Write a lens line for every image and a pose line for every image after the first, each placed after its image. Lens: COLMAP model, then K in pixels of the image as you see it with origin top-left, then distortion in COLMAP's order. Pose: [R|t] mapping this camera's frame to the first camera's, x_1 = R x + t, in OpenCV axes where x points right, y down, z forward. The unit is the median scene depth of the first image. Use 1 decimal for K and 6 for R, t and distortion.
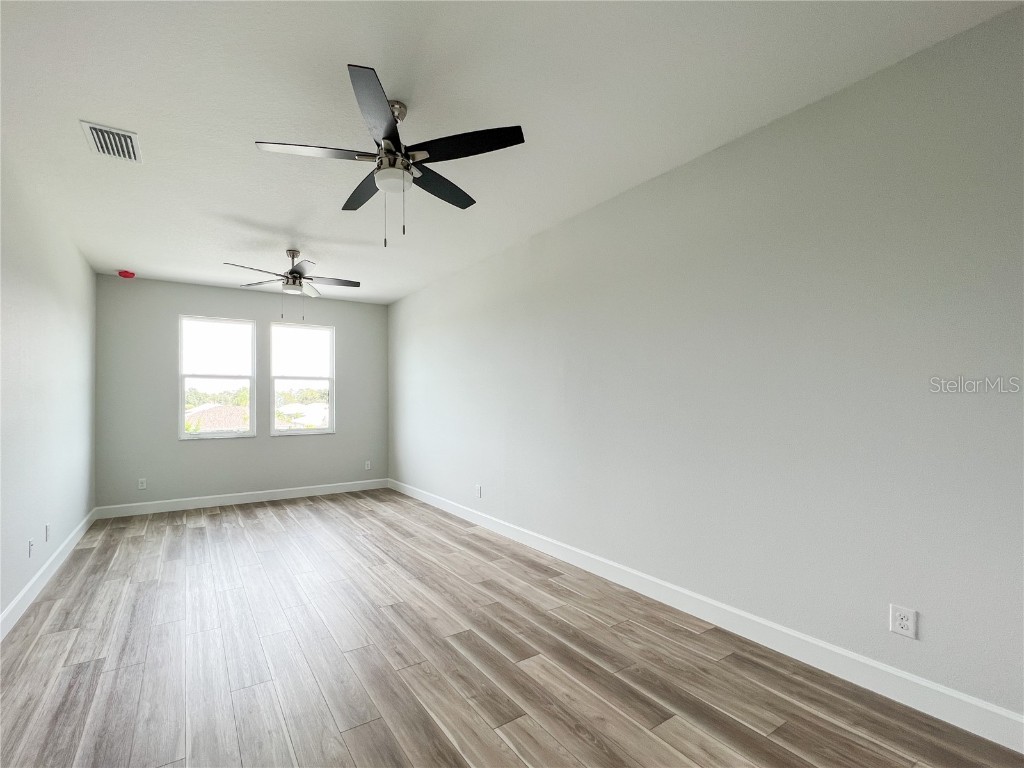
lens RADIAL K [[415.1, 0, 505.9], [0, 415.1, 387.4], [0, 0, 1]] dist [0.000000, -0.000308]
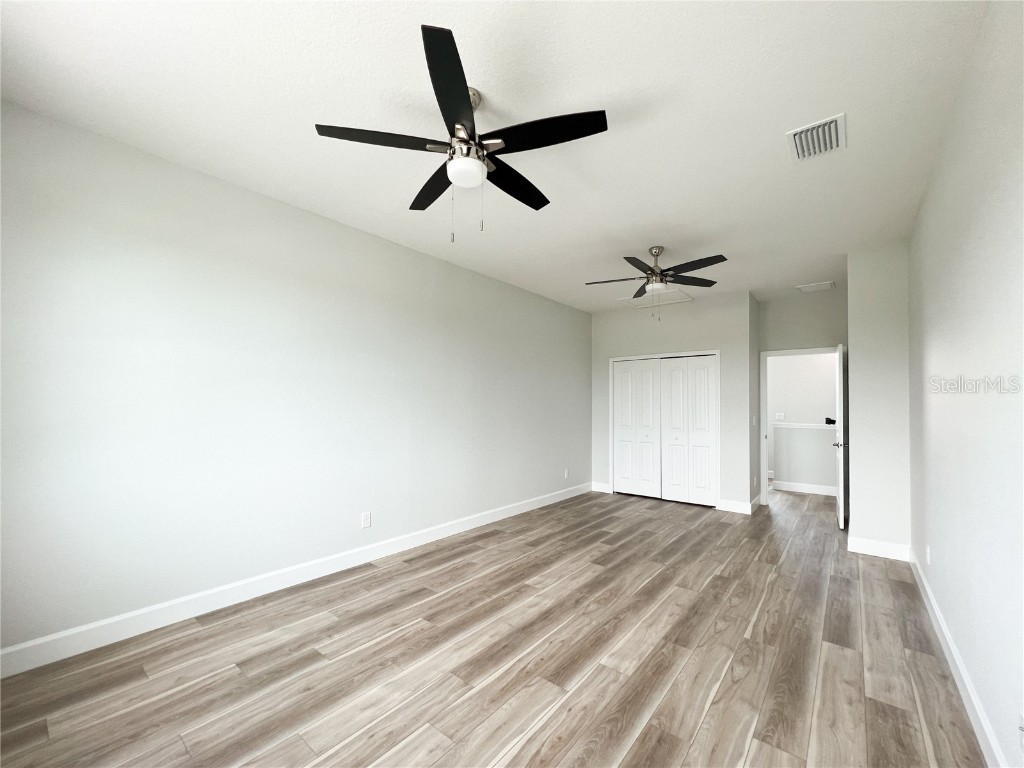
lens RADIAL K [[411.3, 0, 511.3], [0, 411.3, 388.7], [0, 0, 1]] dist [0.000081, 0.000194]
pose [[-0.228865, 0.039115, 0.972672, -1.234140], [-0.035276, 0.998203, -0.048442, 0.079352], [-0.972819, -0.045399, -0.227074, 1.374758]]
